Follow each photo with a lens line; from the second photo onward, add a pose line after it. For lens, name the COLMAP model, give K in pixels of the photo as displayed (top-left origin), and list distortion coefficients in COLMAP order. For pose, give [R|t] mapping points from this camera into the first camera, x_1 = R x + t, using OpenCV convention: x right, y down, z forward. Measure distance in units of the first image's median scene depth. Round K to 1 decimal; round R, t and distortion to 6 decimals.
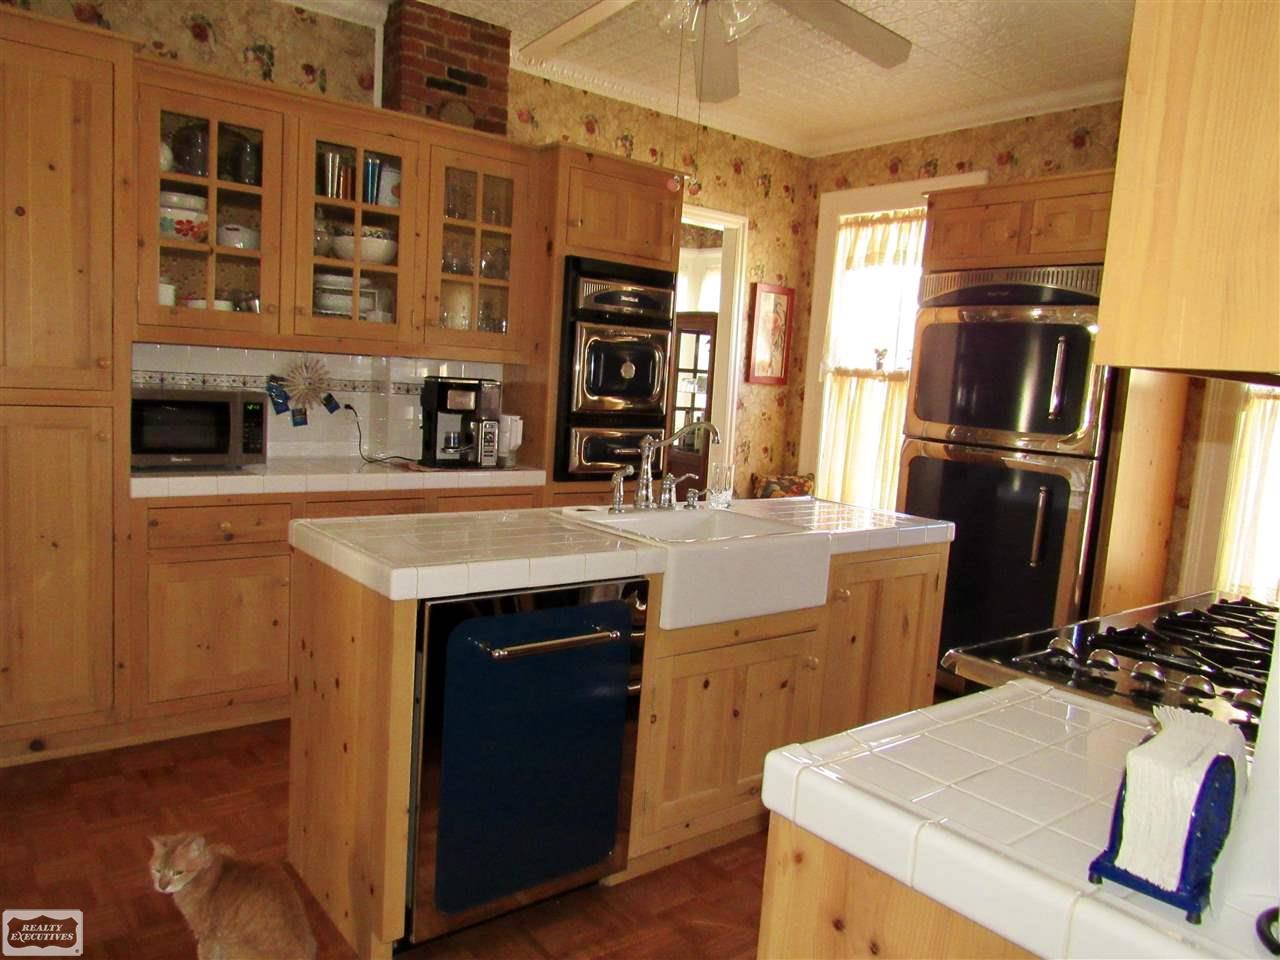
lens RADIAL K [[936.6, 0, 642.2], [0, 936.6, 487.1], [0, 0, 1]] dist [-0.037415, 0.008754]
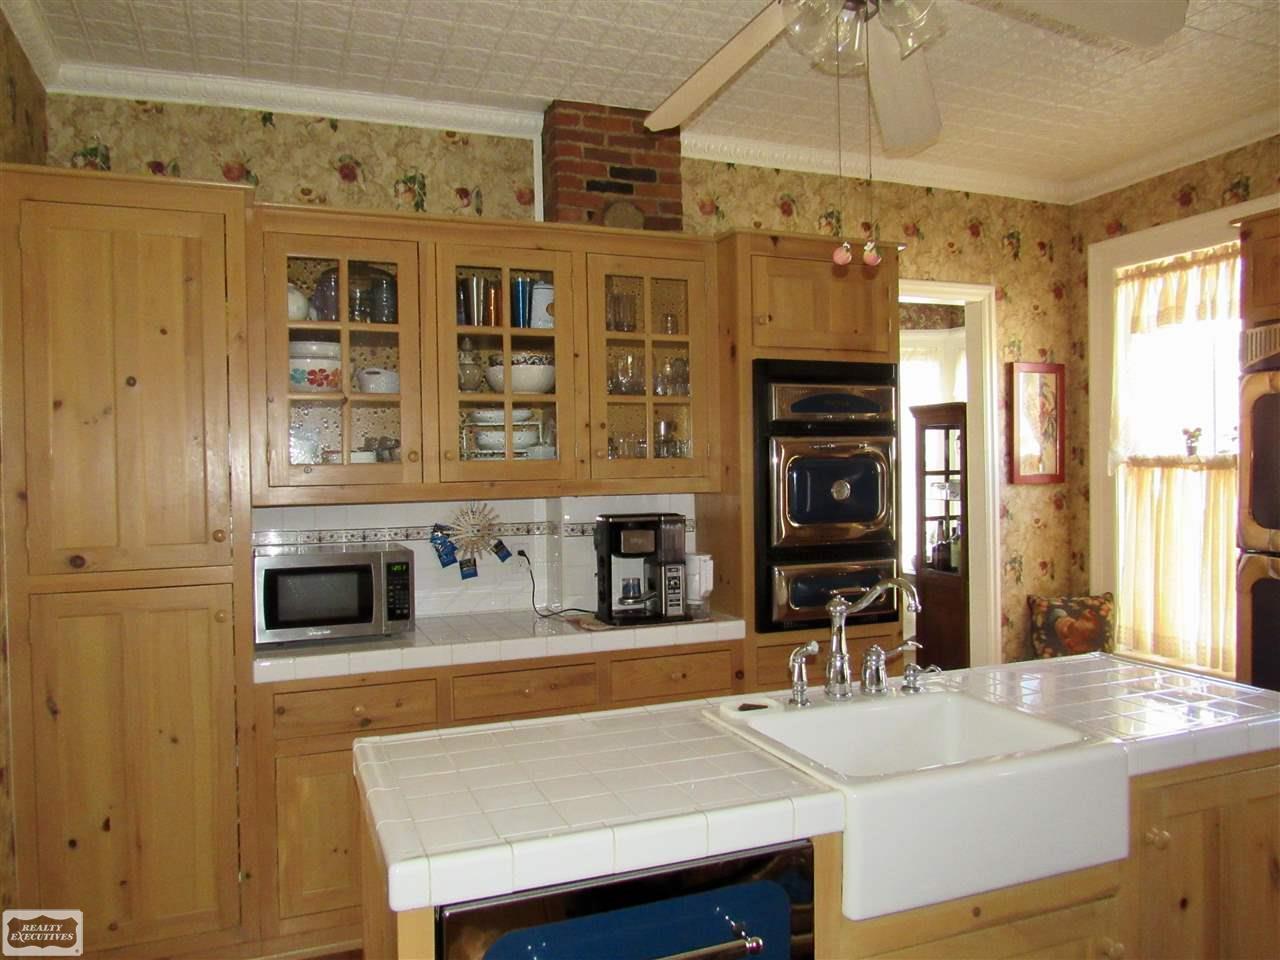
lens RADIAL K [[920.5, 0, 640.0], [0, 920.5, 480.0], [0, 0, 1]] dist [-0.037475, 0.029260]
pose [[0.951189, -0.073073, -0.299834, 0.059529], [0.040541, 0.992730, -0.113328, -0.051676], [0.305935, 0.095640, 0.947236, 0.201108]]
